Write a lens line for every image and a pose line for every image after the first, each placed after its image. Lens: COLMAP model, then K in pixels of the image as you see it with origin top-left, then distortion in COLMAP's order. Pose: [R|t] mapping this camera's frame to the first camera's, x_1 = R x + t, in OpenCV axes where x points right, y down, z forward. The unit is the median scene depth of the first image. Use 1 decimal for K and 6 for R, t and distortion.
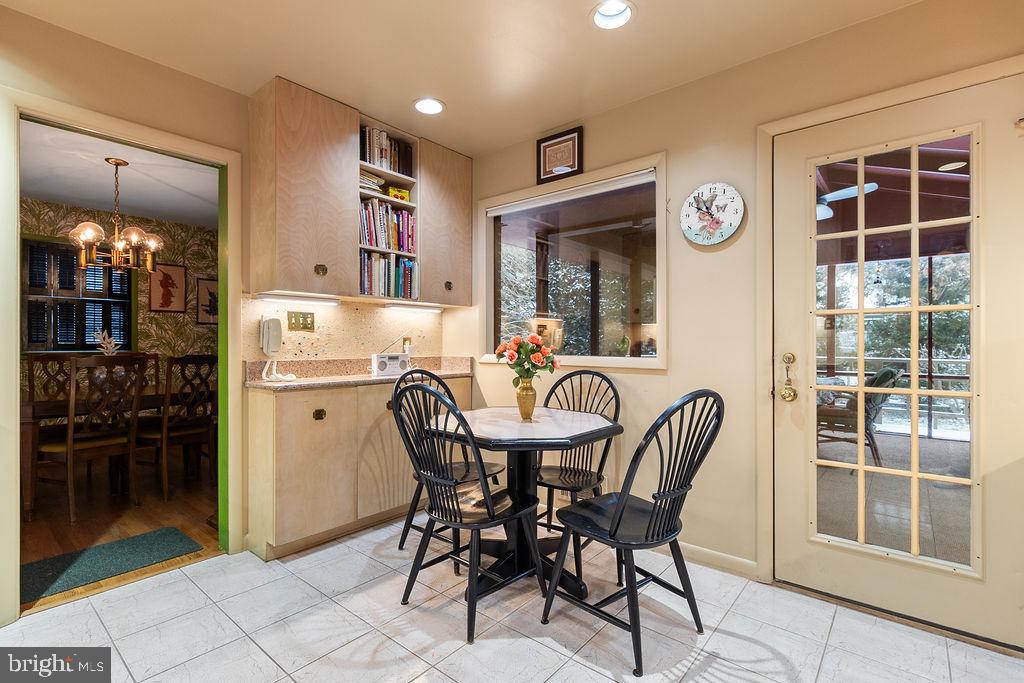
lens RADIAL K [[474.4, 0, 509.7], [0, 474.4, 342.4], [0, 0, 1]] dist [-0.003804, 0.000780]
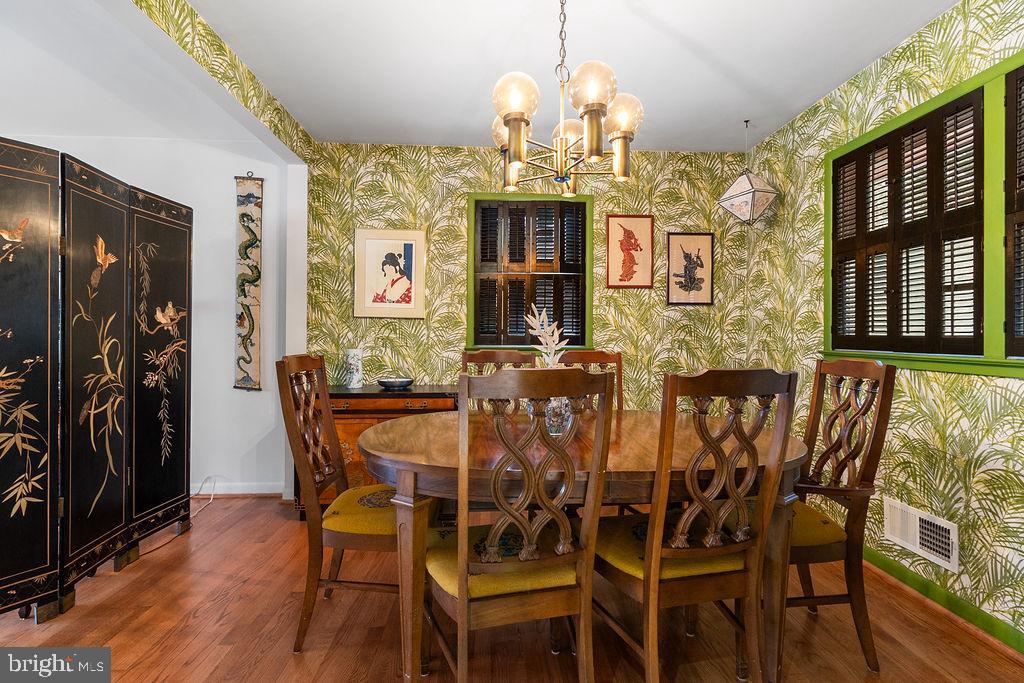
lens RADIAL K [[474.4, 0, 508.7], [0, 474.4, 334.7], [0, 0, 1]] dist [-0.003804, 0.000780]
pose [[0.671738, 0.003100, -0.740782, -0.517574], [-0.002136, 0.999995, 0.002248, -0.000356], [0.740785, 0.000072, 0.671742, 0.646850]]
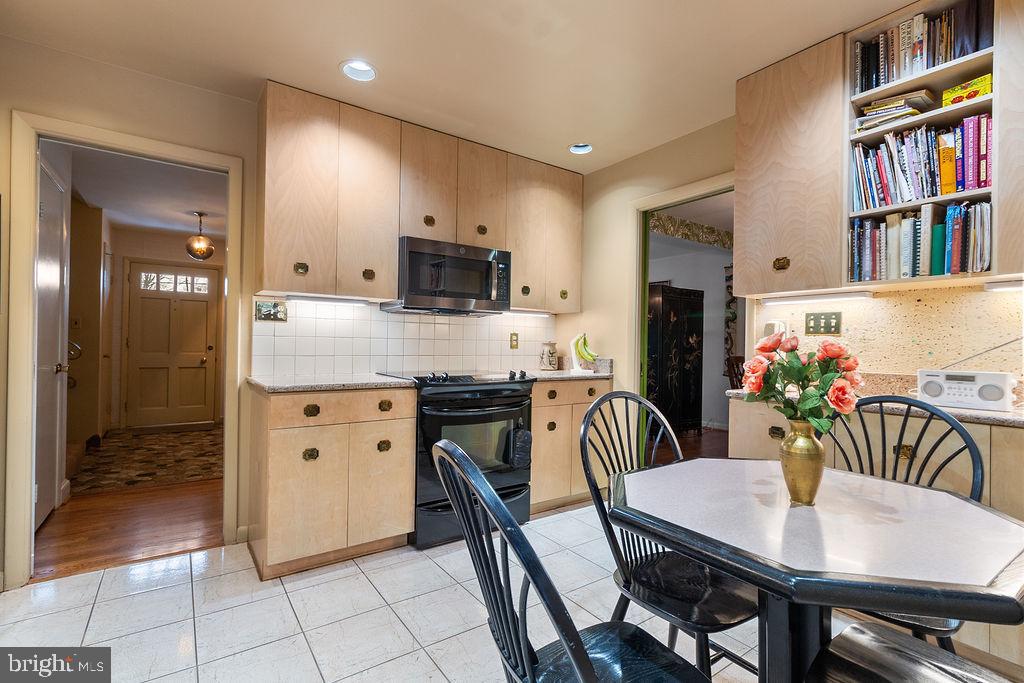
lens RADIAL K [[474.4, 0, 509.5], [0, 474.4, 342.5], [0, 0, 1]] dist [-0.003804, 0.000780]
pose [[-0.255782, -0.006854, -0.966710, 0.403208], [-0.011659, 0.999924, -0.004005, -0.001512], [0.966664, 0.010246, -0.255842, 0.544441]]
